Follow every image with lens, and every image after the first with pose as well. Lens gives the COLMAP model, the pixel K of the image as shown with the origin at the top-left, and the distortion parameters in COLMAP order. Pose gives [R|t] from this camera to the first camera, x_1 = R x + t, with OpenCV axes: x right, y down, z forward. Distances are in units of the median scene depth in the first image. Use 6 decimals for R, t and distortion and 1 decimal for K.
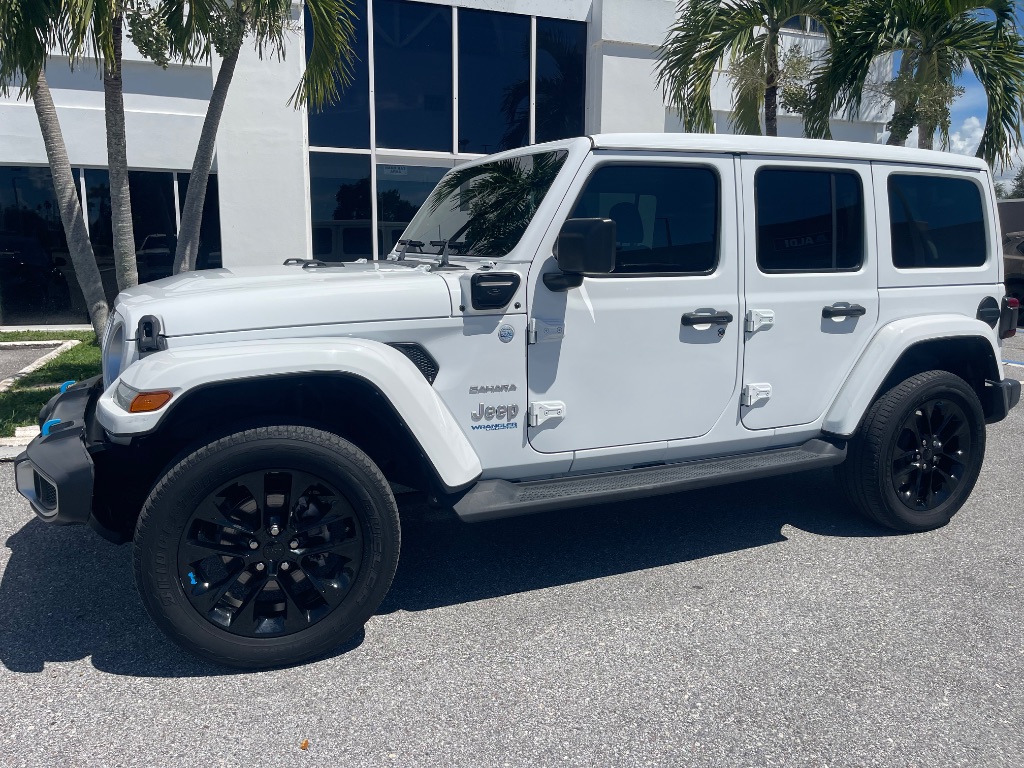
lens RADIAL K [[776.9, 0, 509.7], [0, 776.9, 377.4], [0, 0, 1]] dist [0.068665, -0.096638]
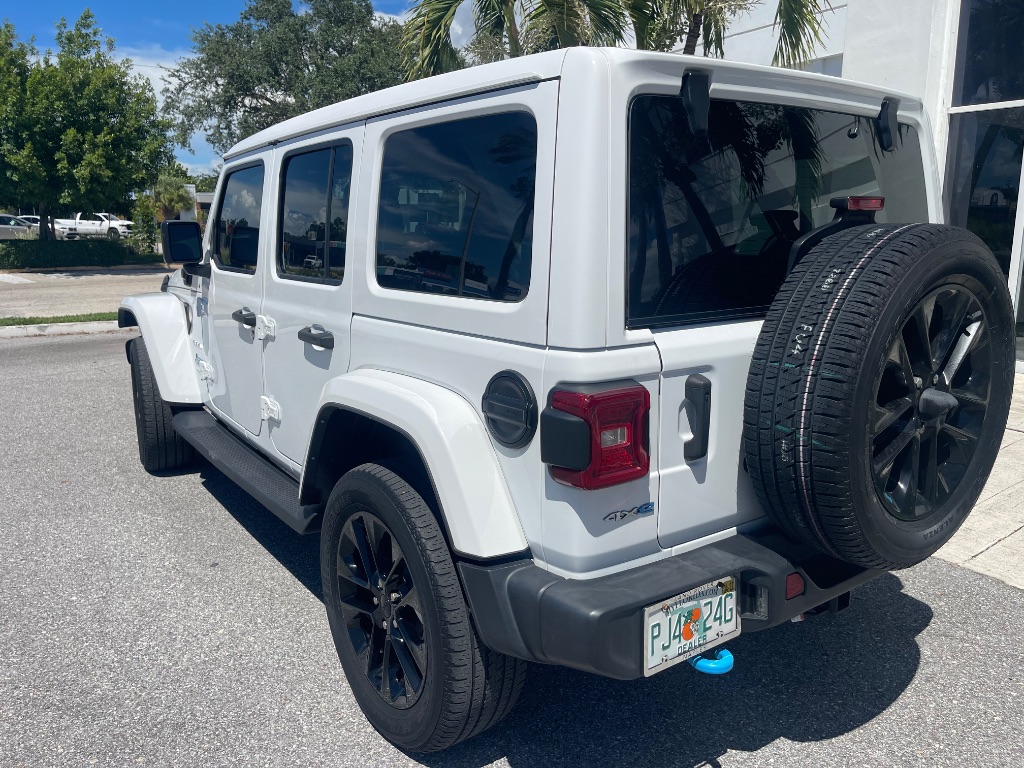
lens RADIAL K [[776.9, 0, 506.5], [0, 776.9, 382.7], [0, 0, 1]] dist [0.068665, -0.096638]
pose [[0.182045, 0.189275, -0.964901, 1.300204], [-0.158911, 0.974062, 0.161091, -0.209534], [0.970364, 0.124007, 0.207401, 1.137123]]
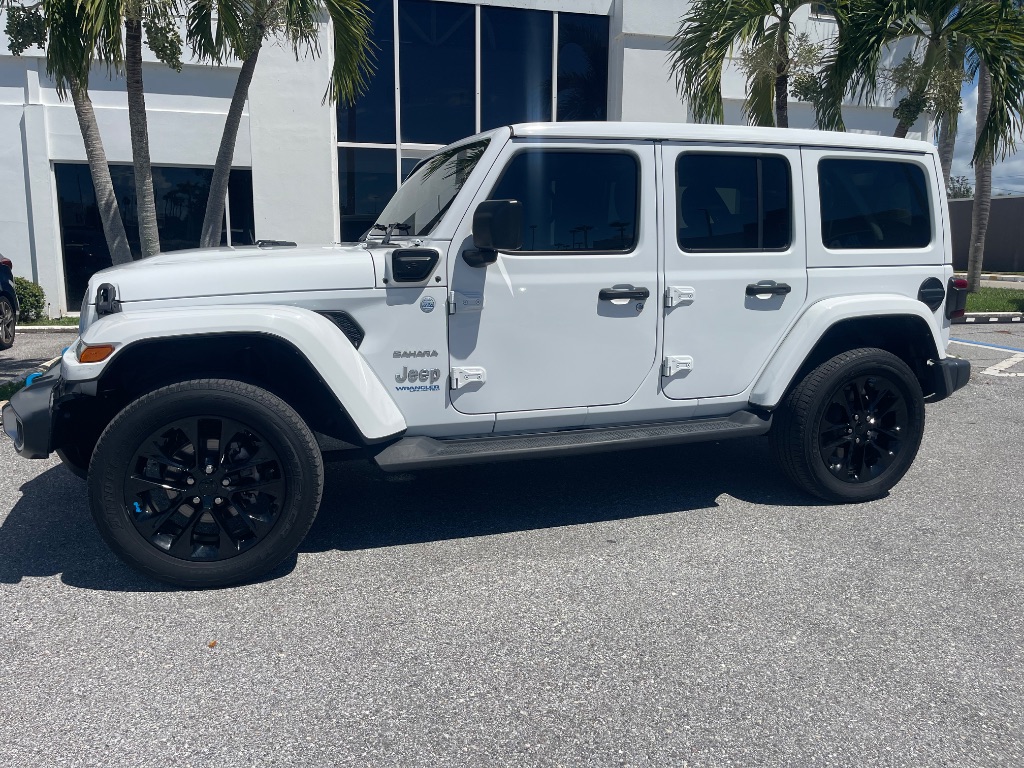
lens RADIAL K [[776.9, 0, 505.5], [0, 776.9, 379.2], [0, 0, 1]] dist [0.068665, -0.096638]
pose [[0.995611, 0.014216, -0.092503, 0.191578], [-0.013506, 0.999874, 0.008293, 0.036241], [0.092609, -0.007008, 0.995678, -0.090232]]
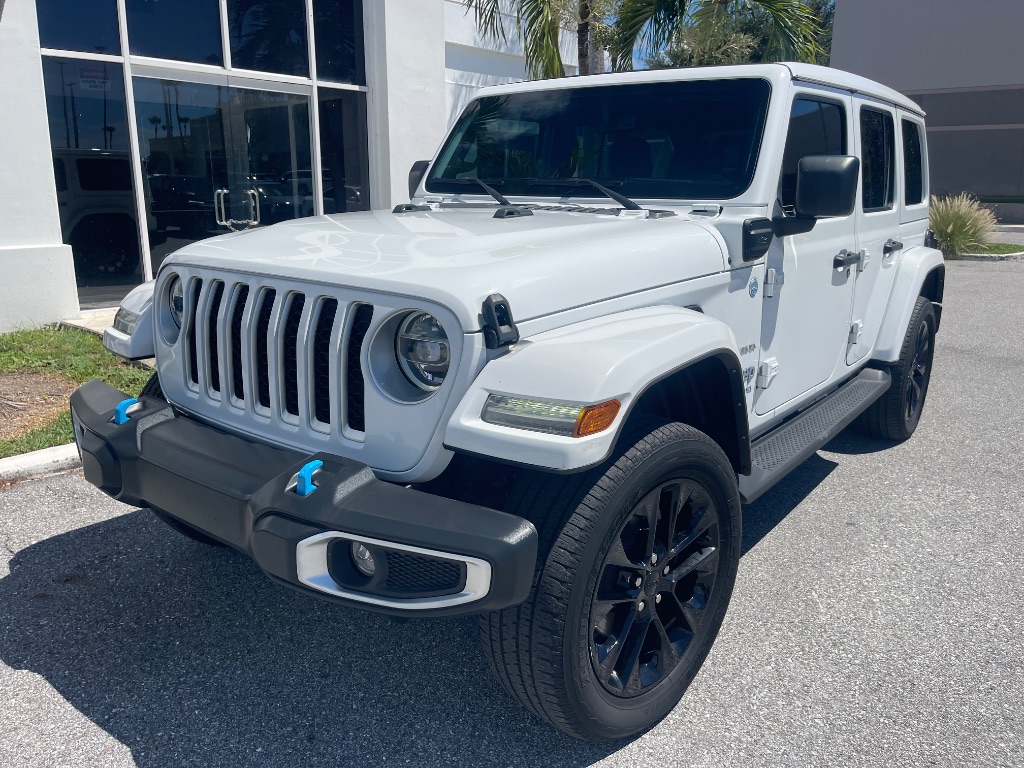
lens RADIAL K [[776.9, 0, 508.3], [0, 776.9, 377.4], [0, 0, 1]] dist [0.068665, -0.096638]
pose [[0.890156, -0.110190, 0.442132, -0.595610], [0.074517, 0.992460, 0.097318, -0.056451], [-0.449522, -0.053682, 0.891655, 0.294989]]
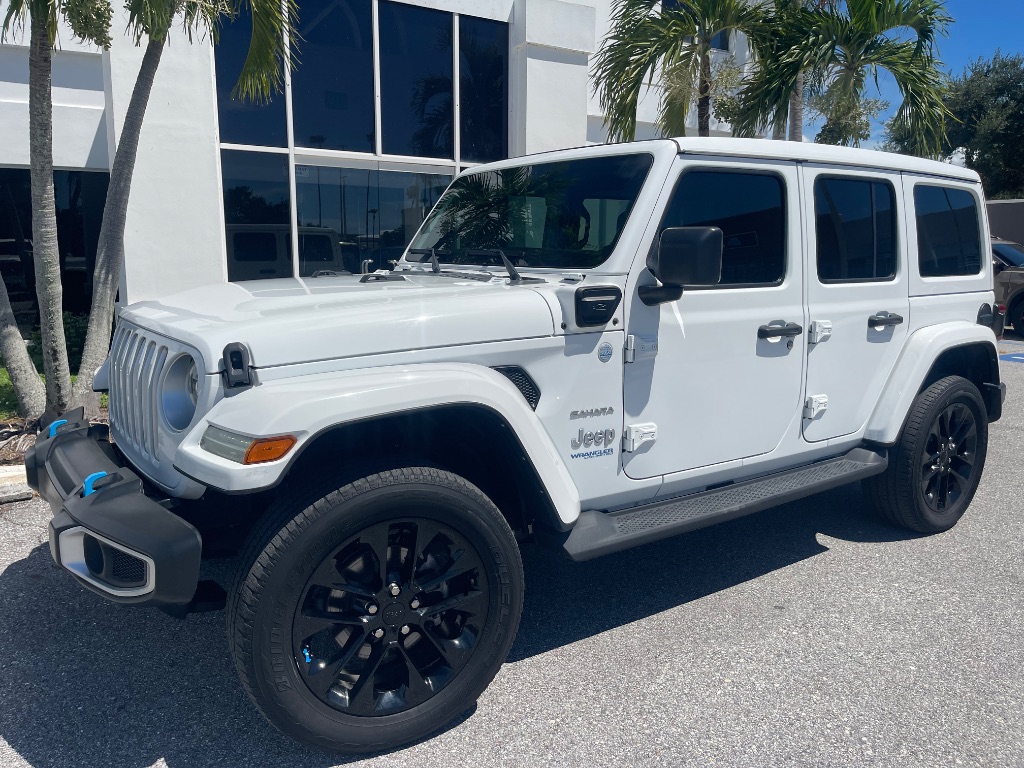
lens RADIAL K [[776.9, 0, 515.6], [0, 776.9, 390.8], [0, 0, 1]] dist [0.068665, -0.096638]
pose [[0.982825, -0.032560, 0.181642, -0.250594], [0.030699, 0.999443, 0.013049, -0.023861], [-0.181966, -0.007249, 0.983278, 0.104188]]
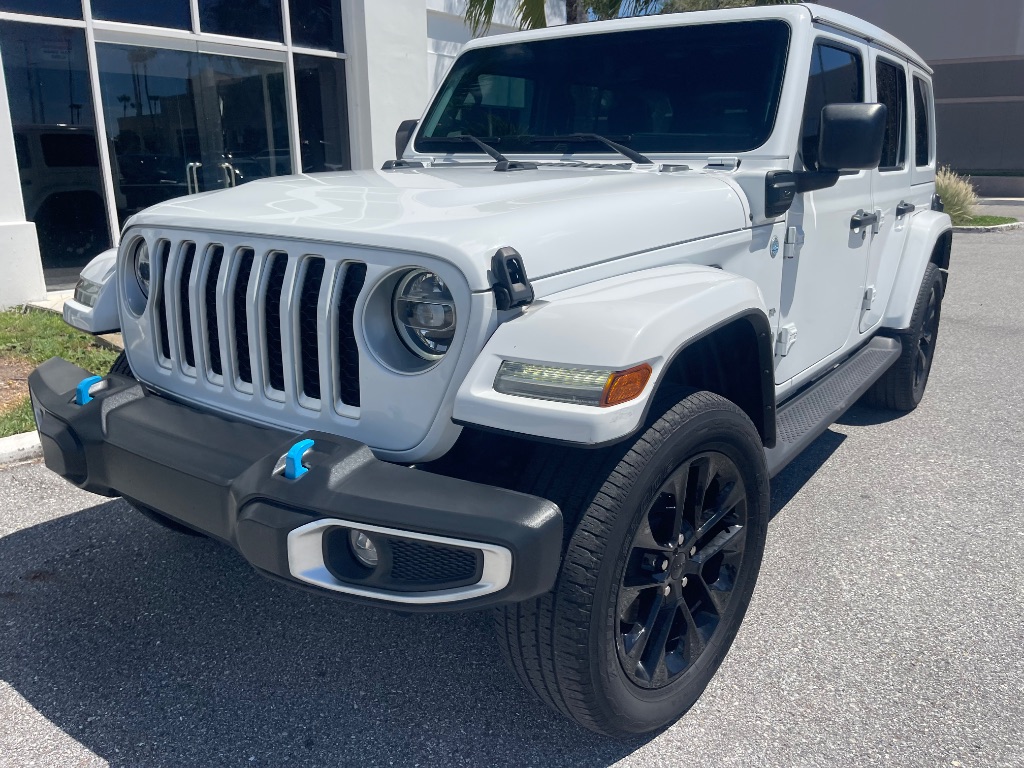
lens RADIAL K [[776.9, 0, 523.5], [0, 776.9, 392.1], [0, 0, 1]] dist [0.068665, -0.096638]
pose [[0.871039, -0.144745, 0.469404, -0.585970], [0.087427, 0.986024, 0.141819, -0.041374], [-0.483371, -0.082491, 0.871520, 0.355604]]
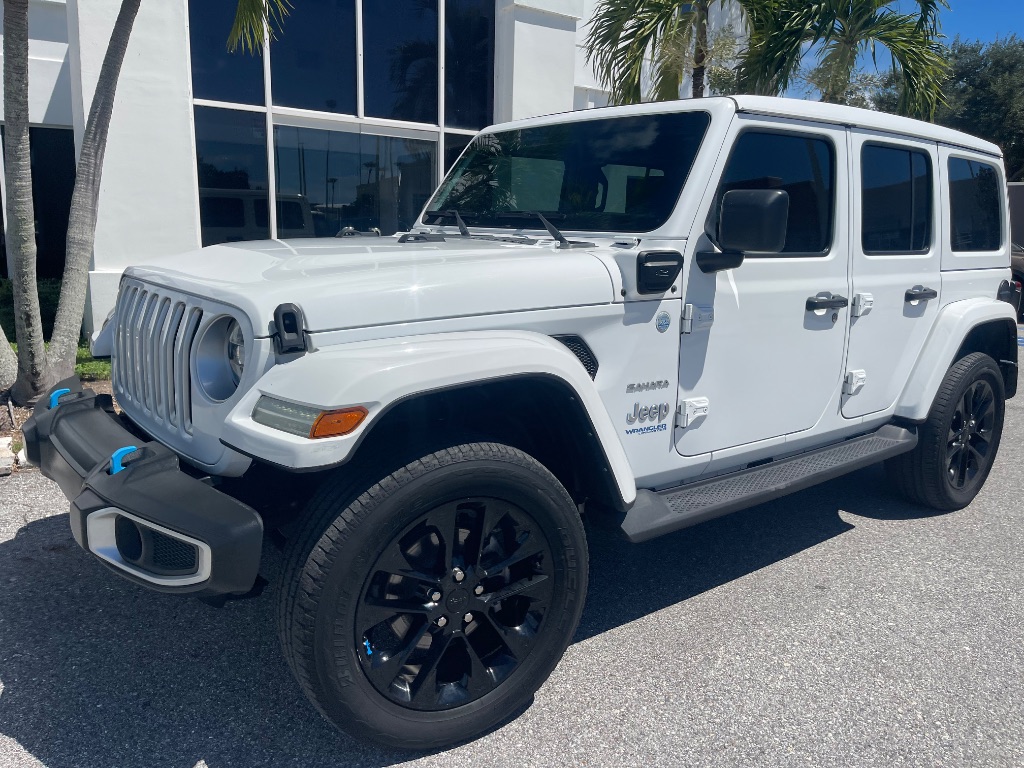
lens RADIAL K [[776.9, 0, 522.5], [0, 776.9, 392.0], [0, 0, 1]] dist [0.068665, -0.096638]
pose [[0.969897, -0.031078, 0.241526, -0.332781], [0.020422, 0.998710, 0.046499, -0.019992], [-0.242659, -0.040167, 0.969280, 0.176304]]
